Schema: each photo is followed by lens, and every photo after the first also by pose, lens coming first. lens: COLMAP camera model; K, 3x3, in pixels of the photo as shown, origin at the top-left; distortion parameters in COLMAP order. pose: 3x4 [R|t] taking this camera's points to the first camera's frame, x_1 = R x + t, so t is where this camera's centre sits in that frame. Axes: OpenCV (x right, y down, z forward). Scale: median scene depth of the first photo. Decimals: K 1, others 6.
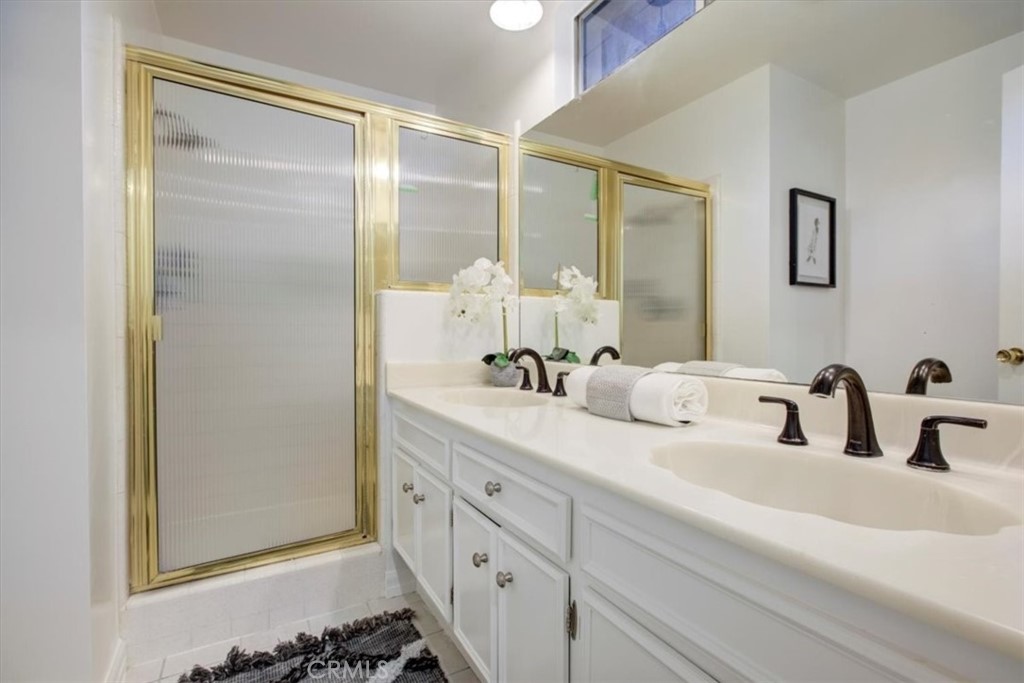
lens RADIAL K [[464.7, 0, 507.8], [0, 464.7, 340.5], [0, 0, 1]] dist [0.001243, 0.001063]
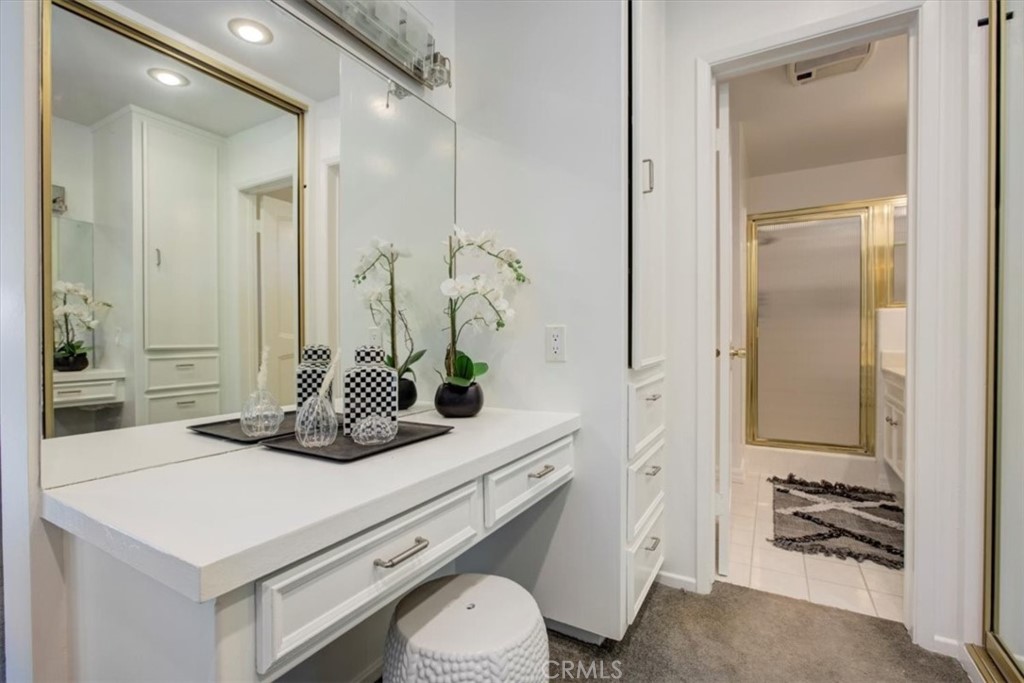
lens RADIAL K [[464.7, 0, 506.8], [0, 464.7, 345.0], [0, 0, 1]] dist [0.001243, 0.001063]
pose [[0.496634, 0.006198, -0.867938, 0.539487], [-0.009320, 0.999955, 0.001807, 0.033142], [0.867910, 0.007192, 0.496669, -1.043259]]
